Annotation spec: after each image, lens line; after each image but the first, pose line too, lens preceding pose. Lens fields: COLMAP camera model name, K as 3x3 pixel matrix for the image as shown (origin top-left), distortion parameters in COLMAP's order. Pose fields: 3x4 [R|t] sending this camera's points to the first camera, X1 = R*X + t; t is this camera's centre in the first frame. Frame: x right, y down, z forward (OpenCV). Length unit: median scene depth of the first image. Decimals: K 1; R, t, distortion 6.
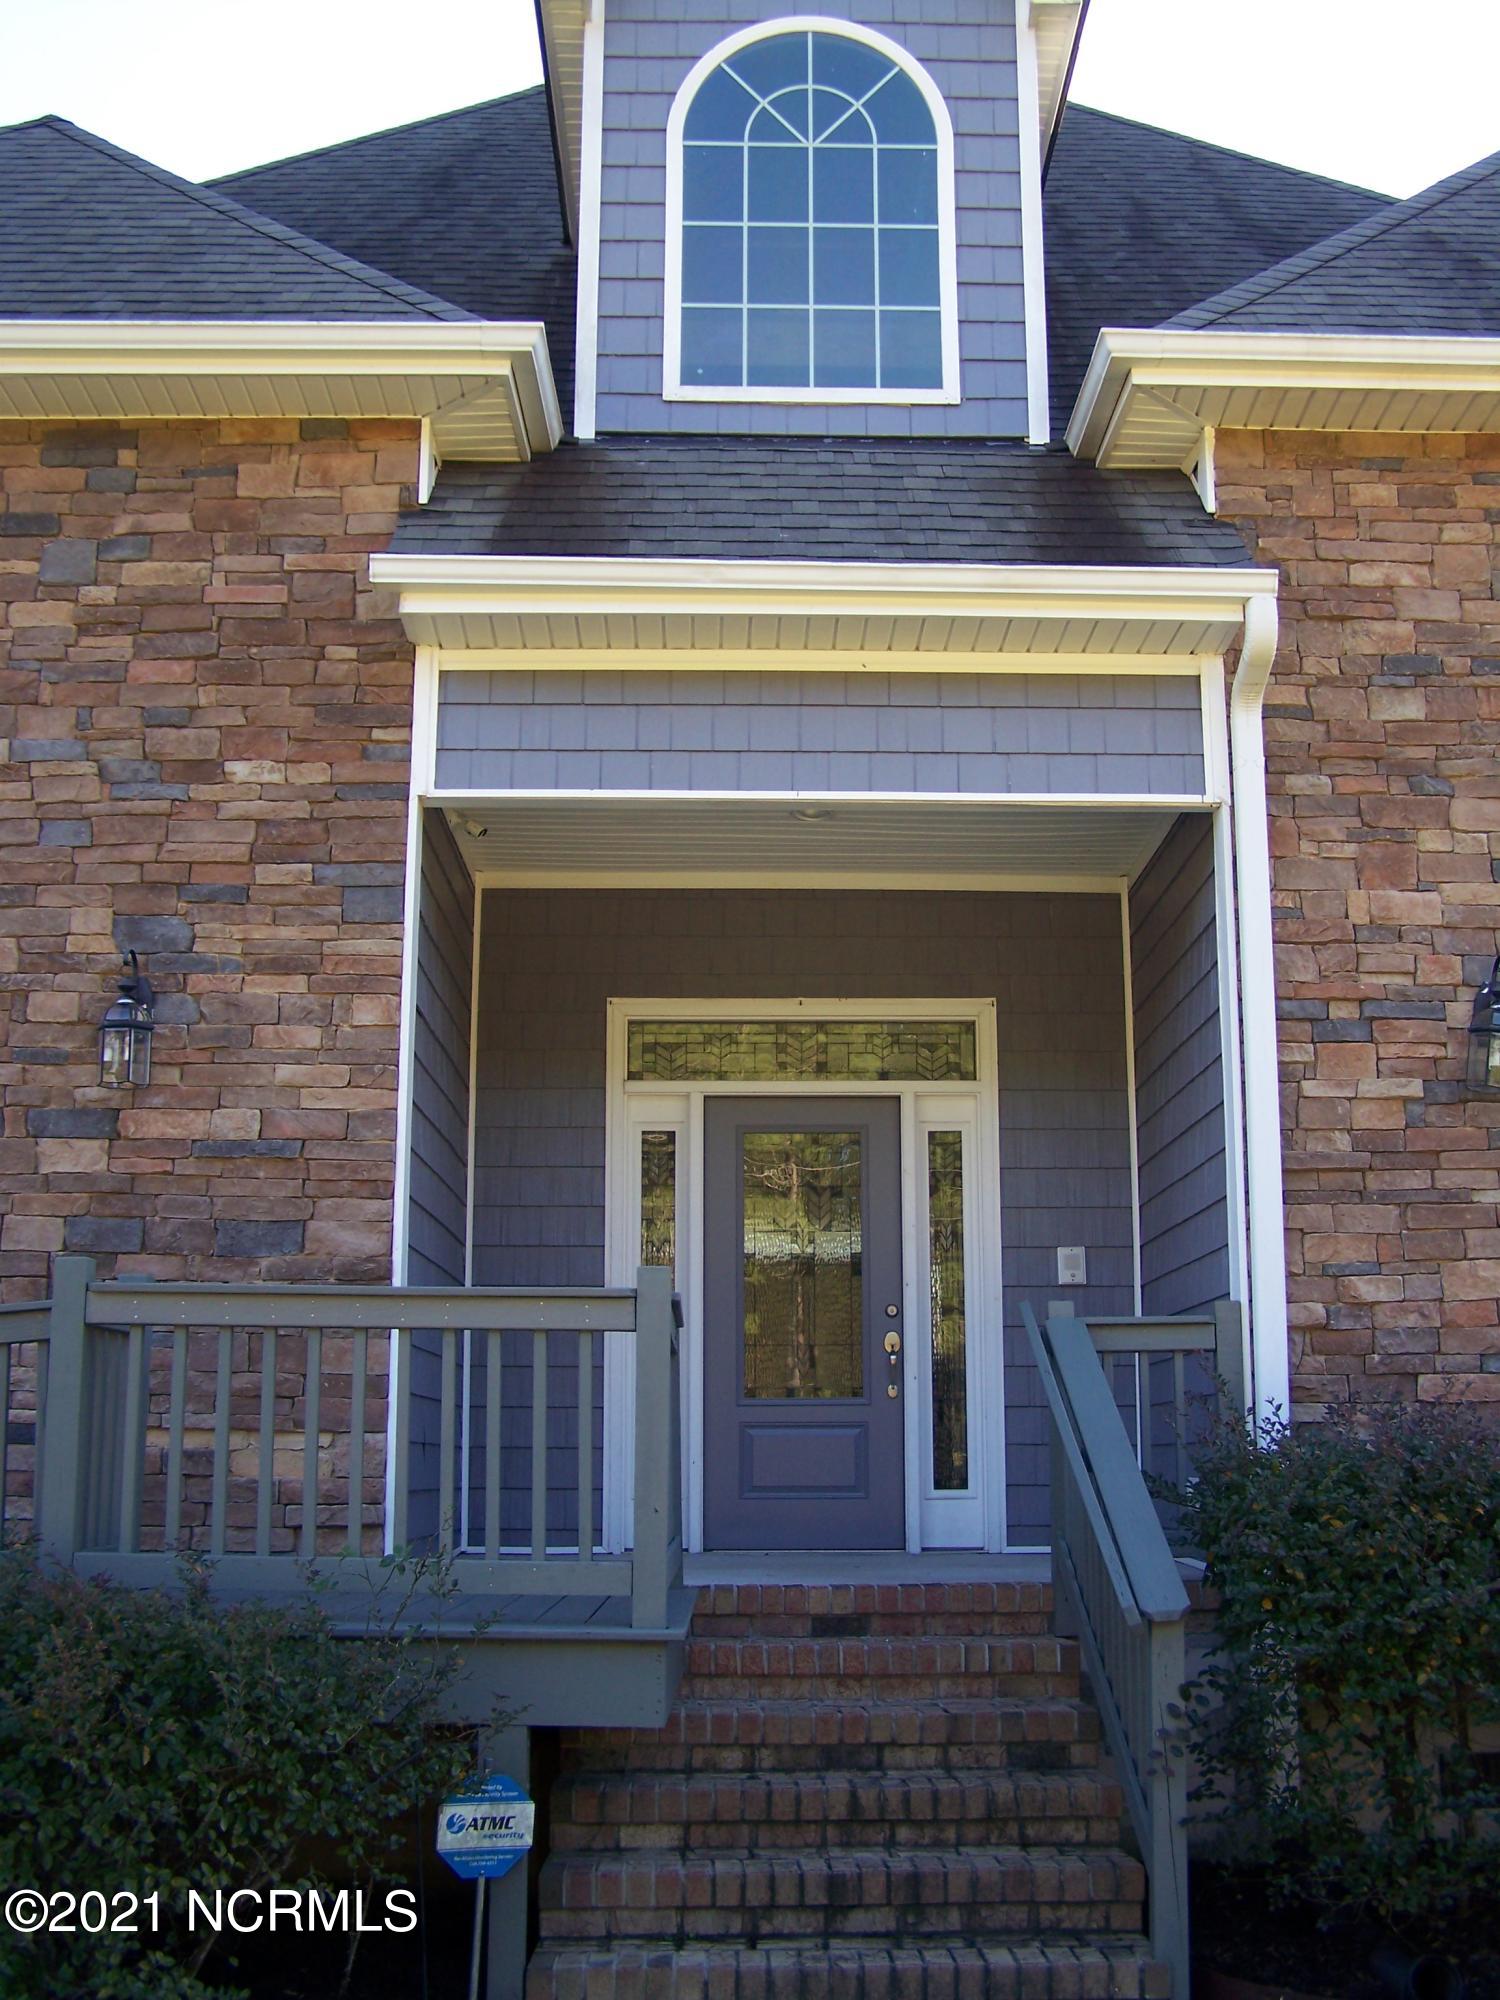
lens RADIAL K [[2298.9, 0, 693.0], [0, 2298.9, 997.2], [0, 0, 1]] dist [-0.202952, 0.401228]
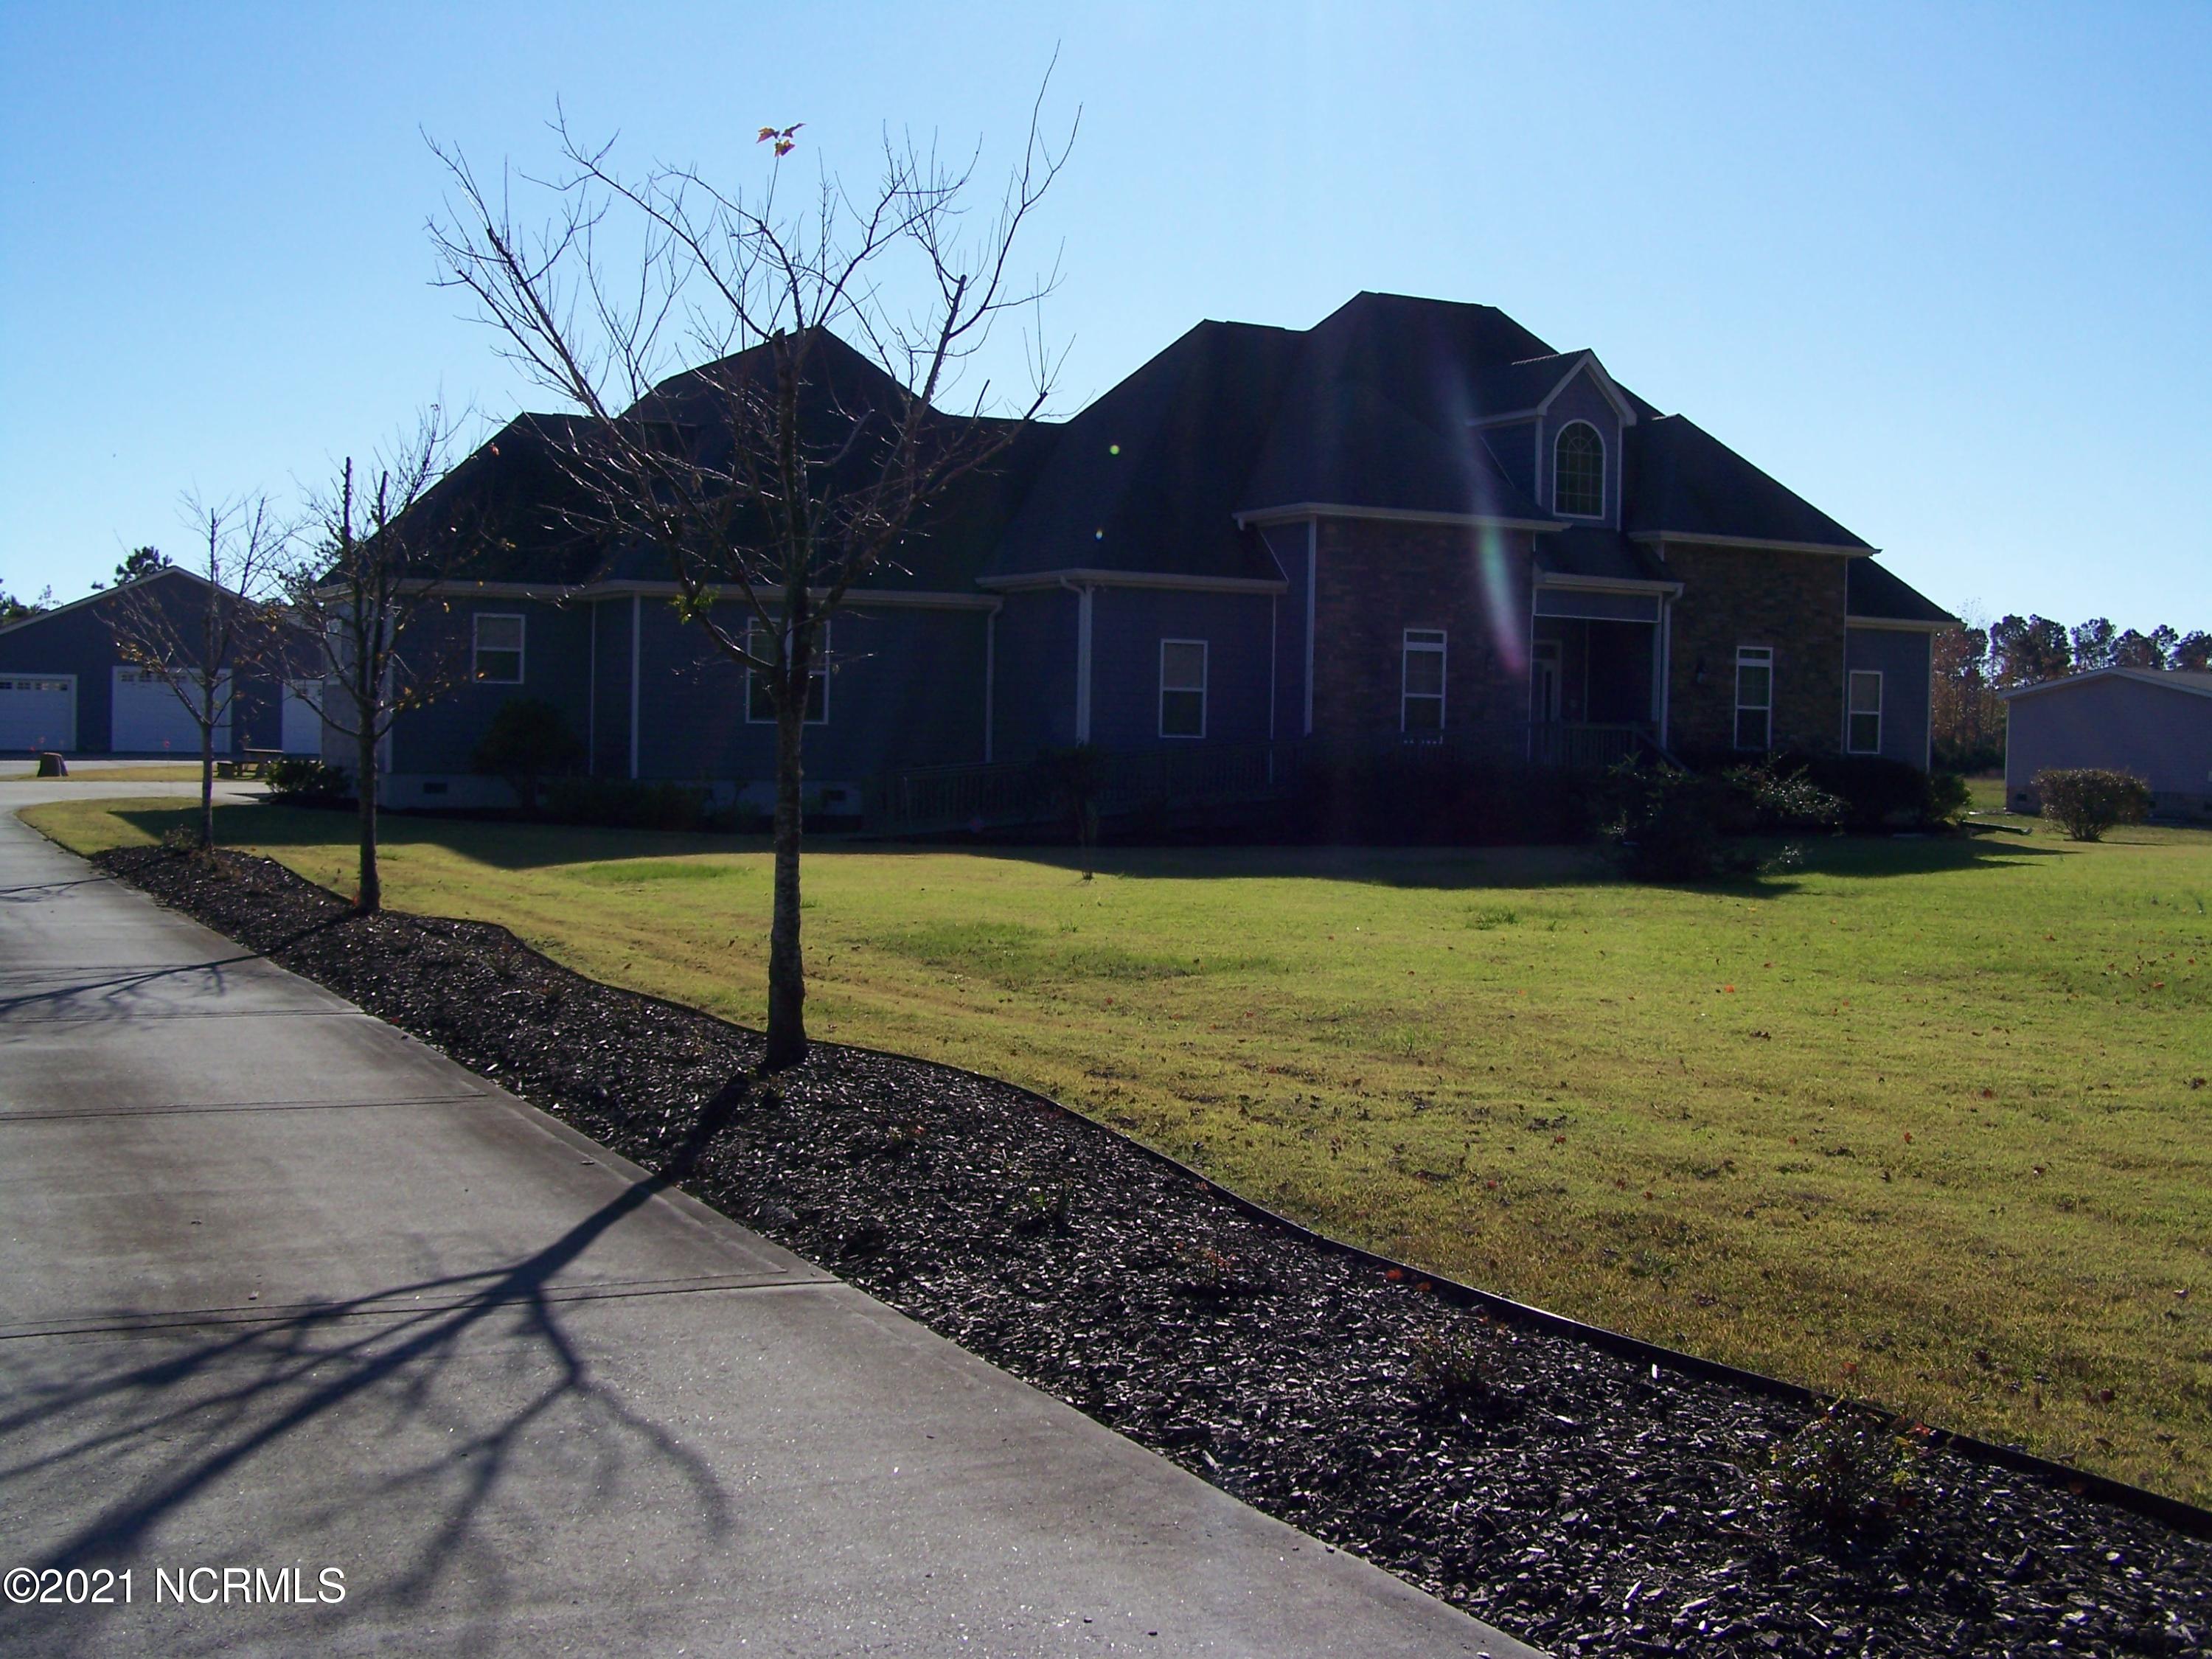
lens RADIAL K [[2542.6, 0, 1049.4], [0, 2542.6, 803.1], [0, 0, 1]] dist [-0.202952, 0.401228]
pose [[0.900972, 0.006581, 0.433828, -3.420454], [-0.108548, 0.971507, 0.210694, -0.729670], [-0.420080, -0.236920, 0.876014, -3.429875]]
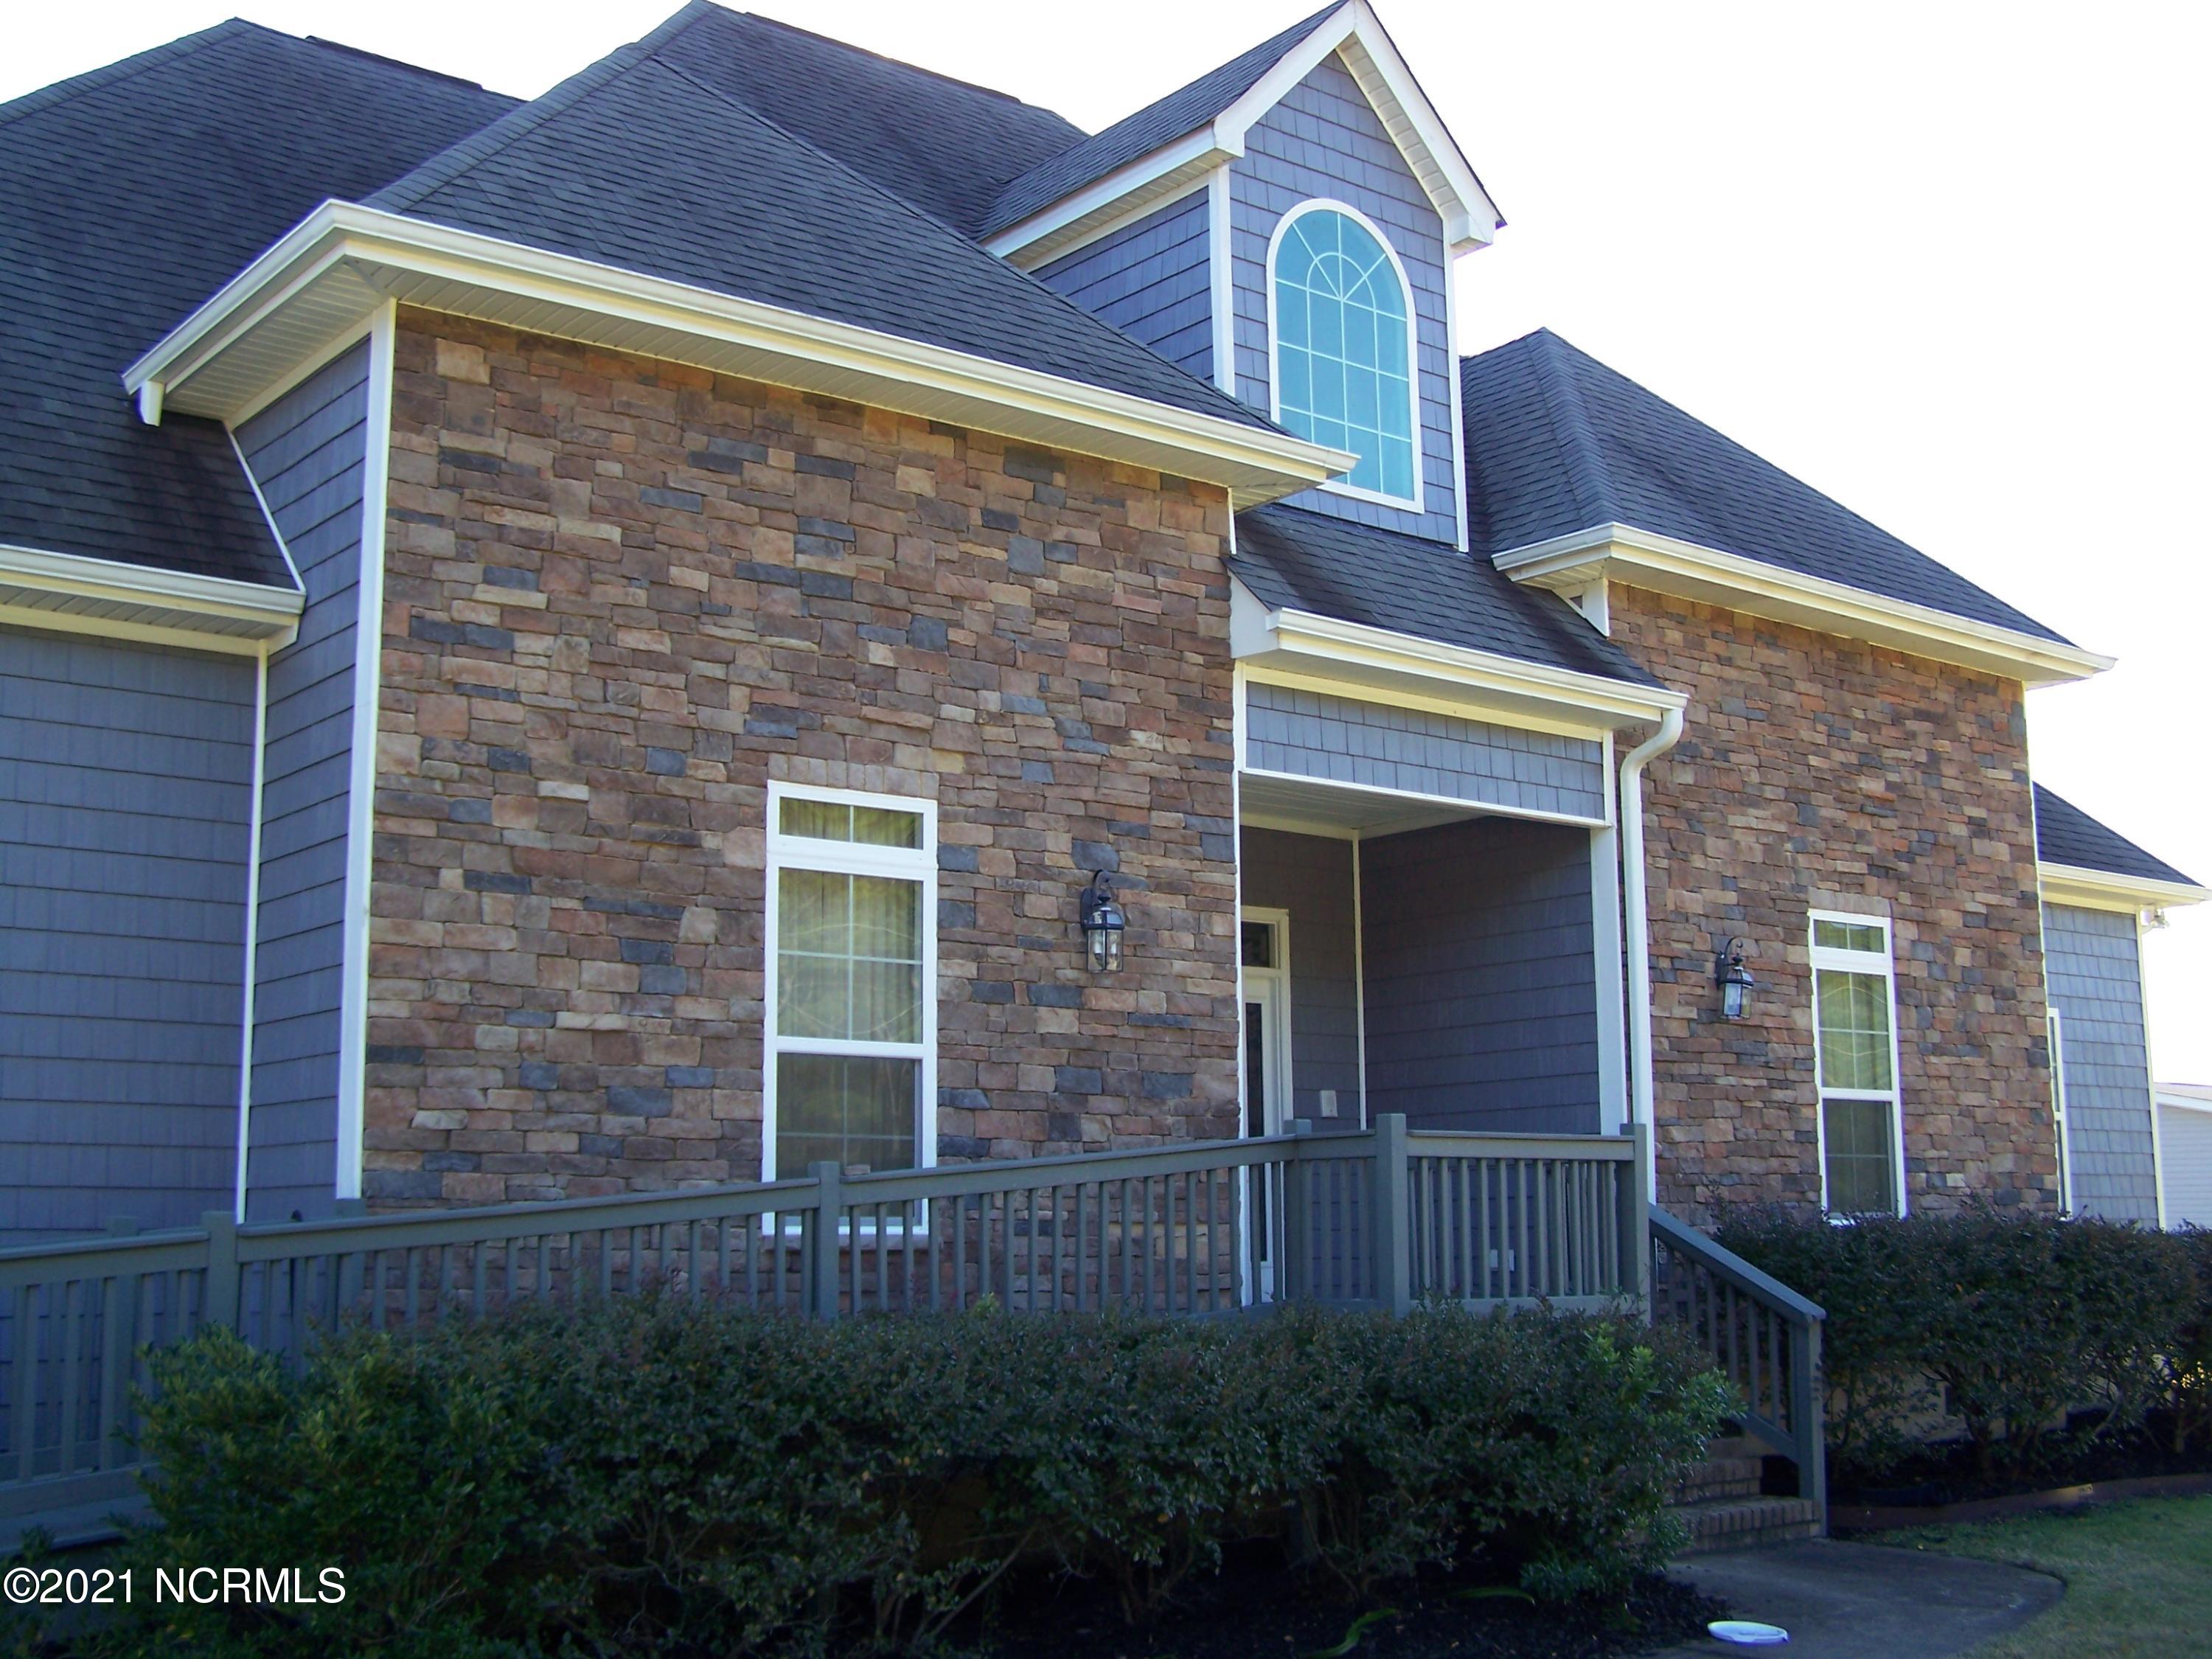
lens RADIAL K [[2542.6, 0, 1049.4], [0, 2542.6, 803.1], [0, 0, 1]] dist [-0.202952, 0.401228]
pose [[0.798854, 0.096231, 0.593778, -1.133662], [-0.112361, 0.993619, -0.009864, -0.040325], [-0.590938, -0.058837, 0.804568, -0.184757]]
